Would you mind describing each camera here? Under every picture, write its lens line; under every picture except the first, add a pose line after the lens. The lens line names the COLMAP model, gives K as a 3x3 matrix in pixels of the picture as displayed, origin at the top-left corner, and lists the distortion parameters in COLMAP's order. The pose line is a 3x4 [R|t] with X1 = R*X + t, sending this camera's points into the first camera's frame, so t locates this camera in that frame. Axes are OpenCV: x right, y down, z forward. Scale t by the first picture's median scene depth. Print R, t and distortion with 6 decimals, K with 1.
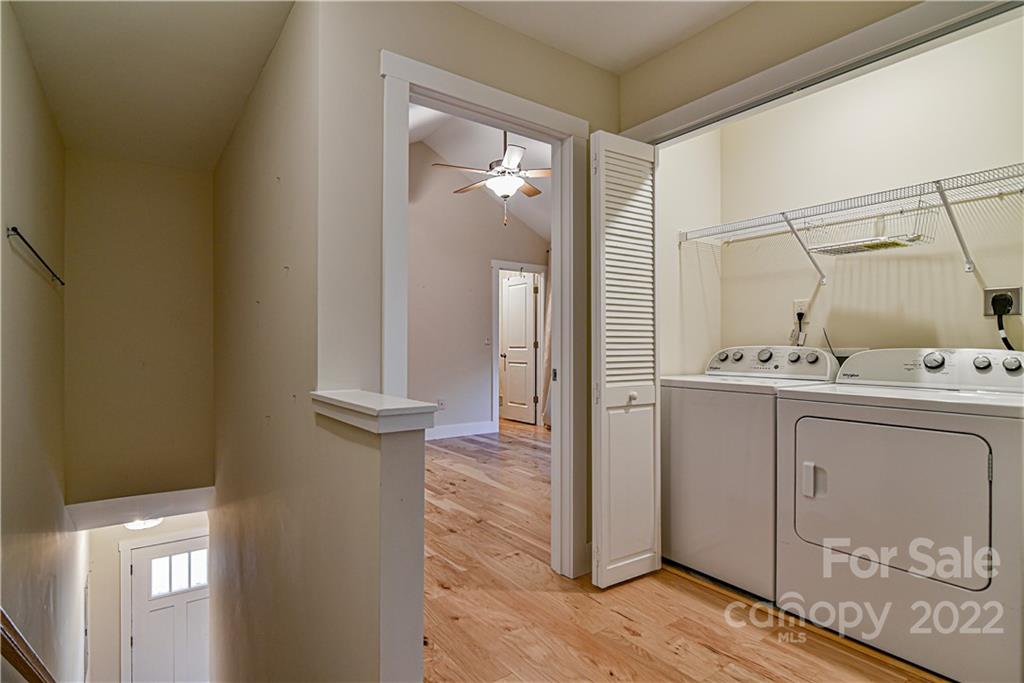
lens RADIAL K [[511.5, 0, 513.0], [0, 511.5, 343.1], [0, 0, 1]] dist [0.003007, 0.000106]
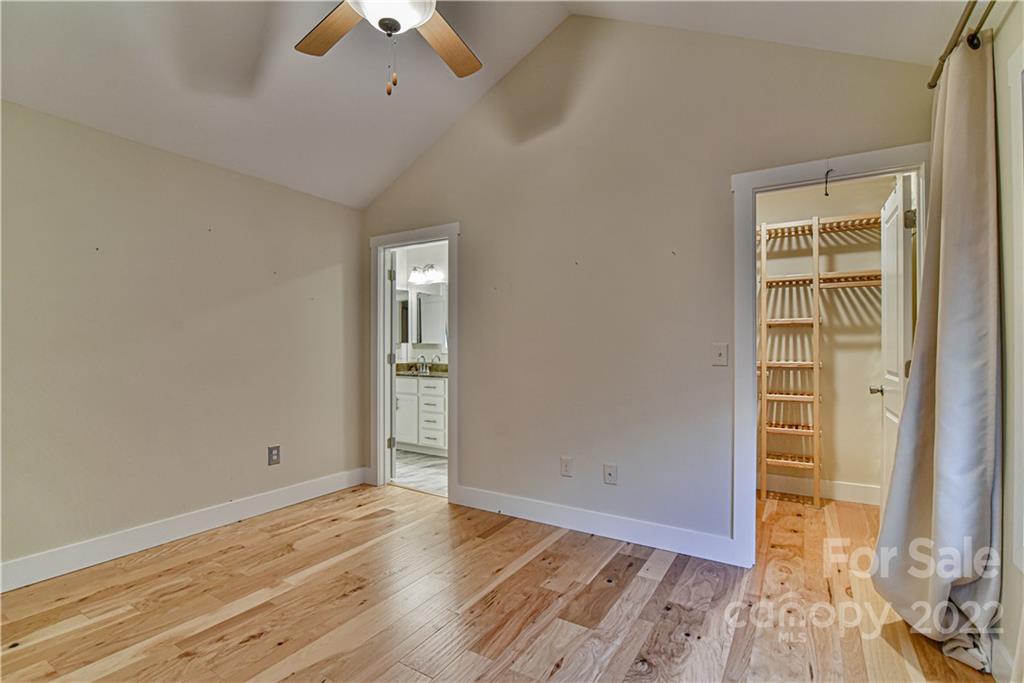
lens RADIAL K [[474.2, 0, 509.1], [0, 474.2, 345.2], [0, 0, 1]] dist [-0.016299, -0.000970]
pose [[0.370010, 0.000024, -0.929028, 0.250044], [0.002062, 0.999998, 0.000847, -0.015394], [0.929026, -0.002229, 0.370009, 0.619078]]
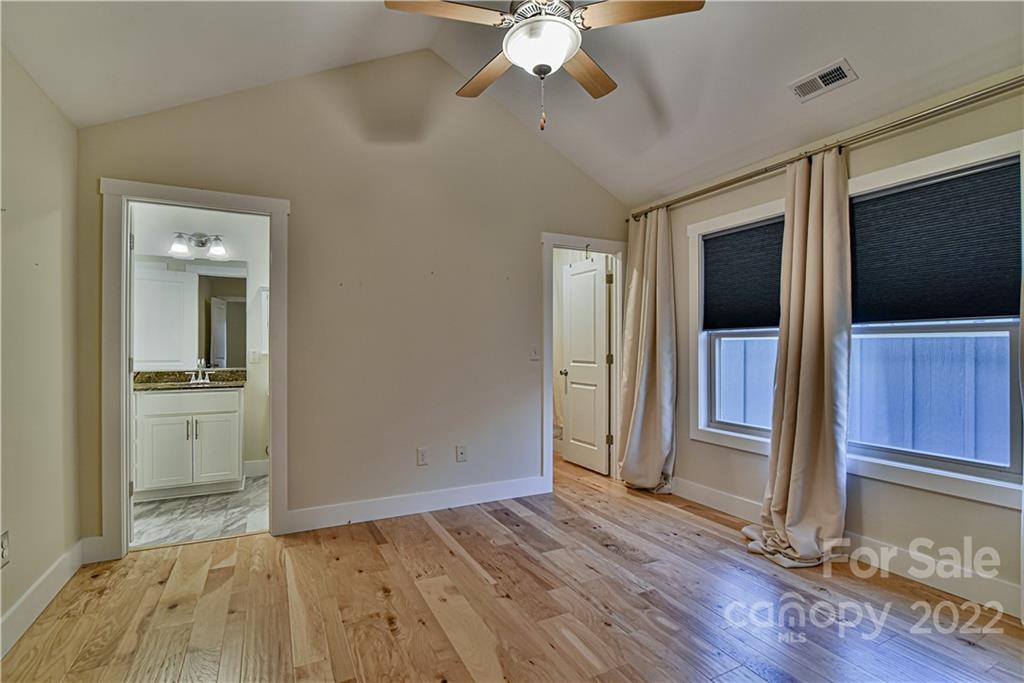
lens RADIAL K [[474.2, 0, 506.1], [0, 474.2, 340.1], [0, 0, 1]] dist [-0.016299, -0.000970]
pose [[0.984767, -0.001373, -0.173876, 0.018820], [-0.000331, 0.999952, -0.009766, -0.015763], [0.173881, 0.009675, 0.984719, 0.357960]]
